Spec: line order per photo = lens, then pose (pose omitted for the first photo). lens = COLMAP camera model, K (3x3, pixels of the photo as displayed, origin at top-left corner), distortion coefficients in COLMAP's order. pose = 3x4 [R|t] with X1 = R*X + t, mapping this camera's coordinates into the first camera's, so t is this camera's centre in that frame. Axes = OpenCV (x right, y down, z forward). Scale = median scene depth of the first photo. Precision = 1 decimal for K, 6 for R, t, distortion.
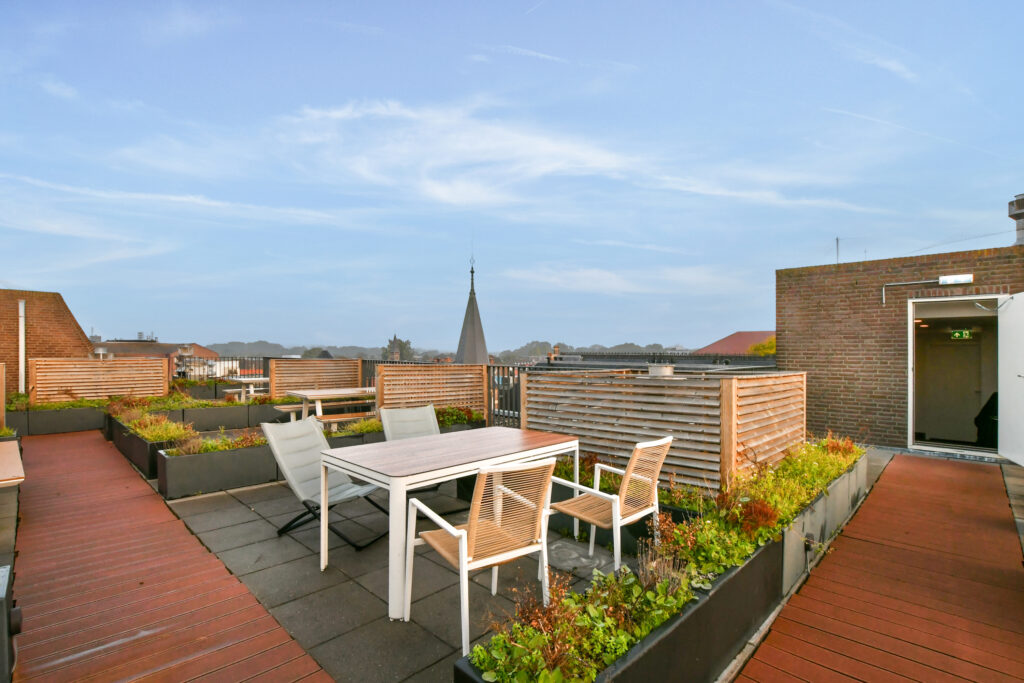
lens RADIAL K [[474.4, 0, 507.6], [0, 474.4, 344.7], [0, 0, 1]] dist [0.023156, -0.011280]
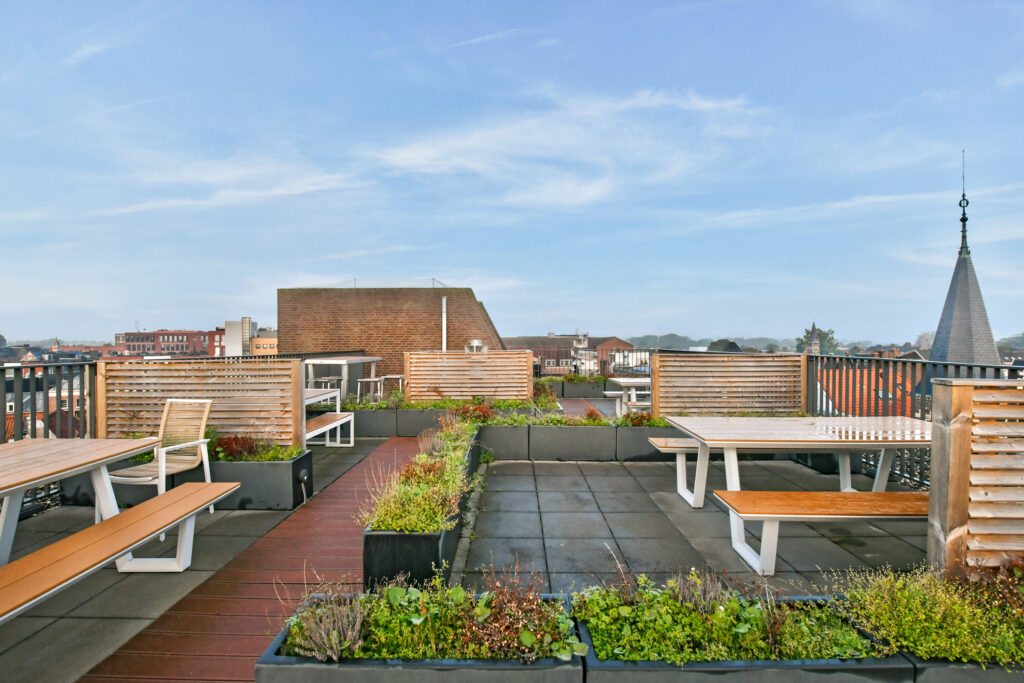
lens RADIAL K [[474.4, 0, 505.6], [0, 474.4, 342.7], [0, 0, 1]] dist [0.023156, -0.011280]
pose [[0.690050, -0.008632, -0.723710, -0.113770], [0.018070, 0.999823, 0.005304, 0.005850], [0.723536, -0.016737, 0.690084, 0.282044]]
